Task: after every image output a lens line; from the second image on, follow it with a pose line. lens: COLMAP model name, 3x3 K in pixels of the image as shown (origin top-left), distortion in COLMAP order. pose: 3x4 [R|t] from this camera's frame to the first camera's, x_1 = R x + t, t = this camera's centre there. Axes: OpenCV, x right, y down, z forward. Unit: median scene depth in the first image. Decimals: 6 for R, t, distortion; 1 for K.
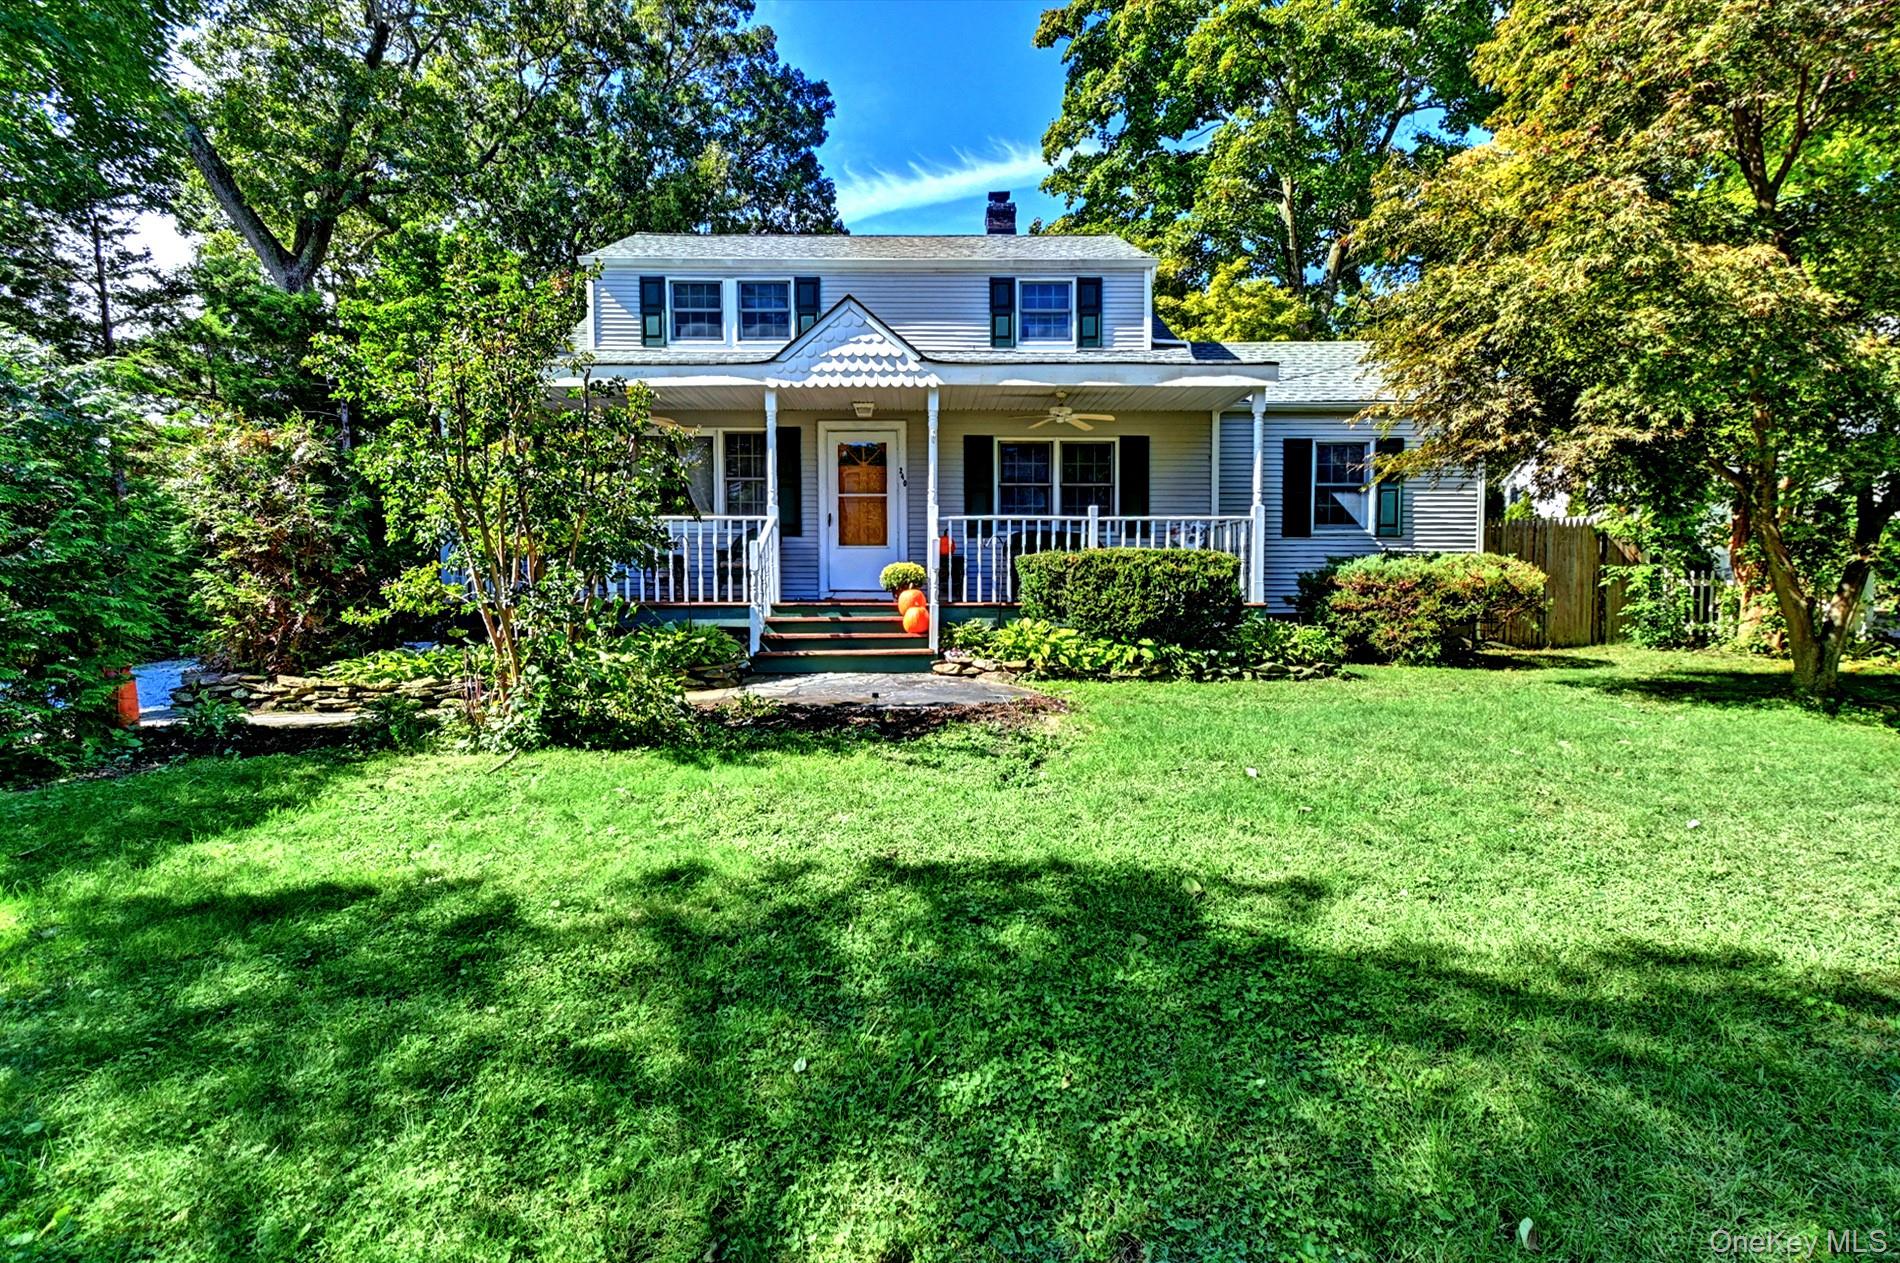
lens RADIAL K [[829.8, 0, 930.0], [0, 829.8, 620.5], [0, 0, 1]] dist [-0.007796, 0.000225]
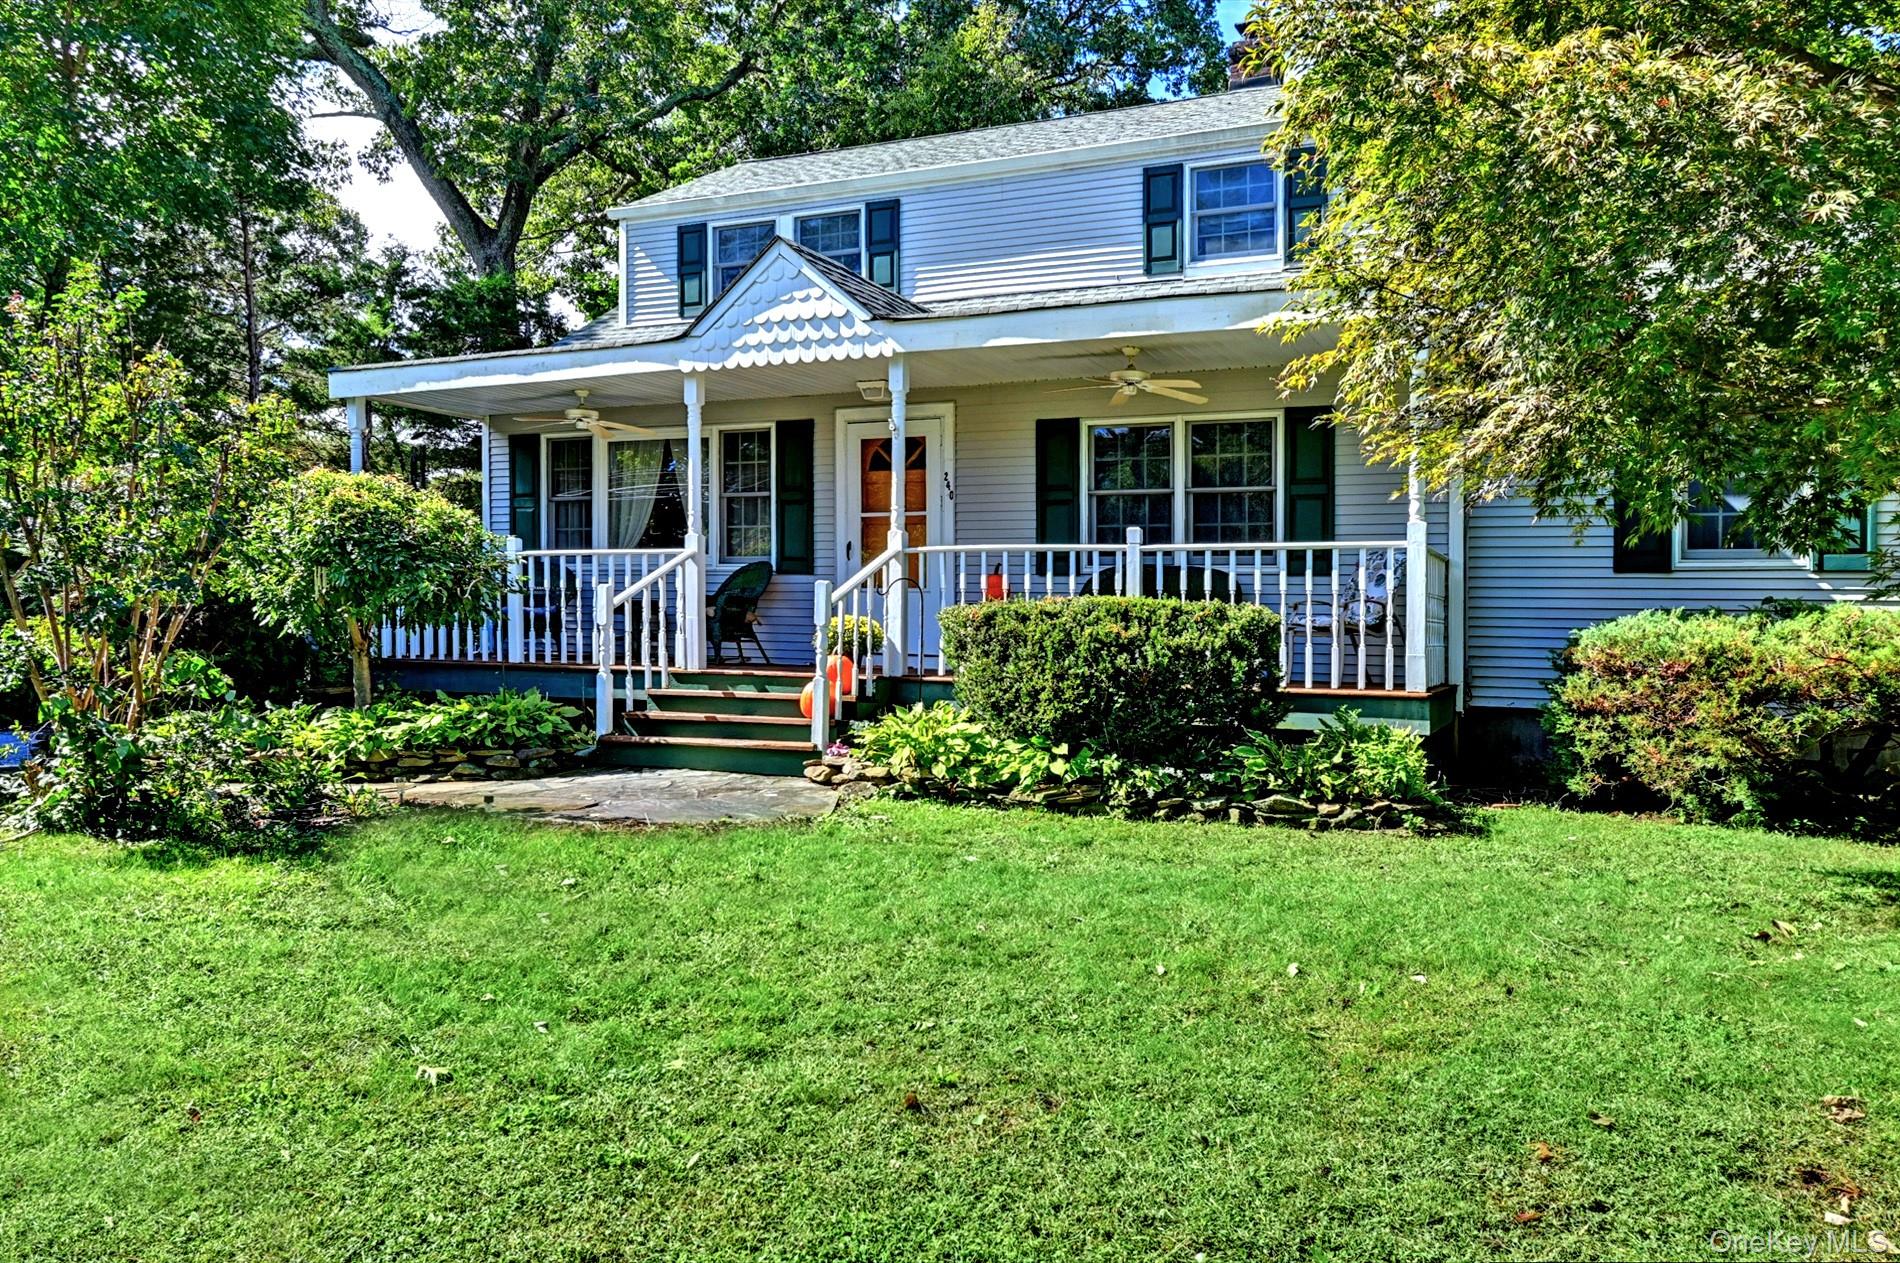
lens RADIAL K [[1329.6, 0, 957.9], [0, 1329.6, 643.3], [0, 0, 1]] dist [-0.033591, -0.002411]
pose [[0.912509, 0.020478, -0.408543, 0.467190], [-0.038838, 0.998572, -0.036694, -0.010230], [0.407208, 0.049351, 0.912001, 0.046160]]
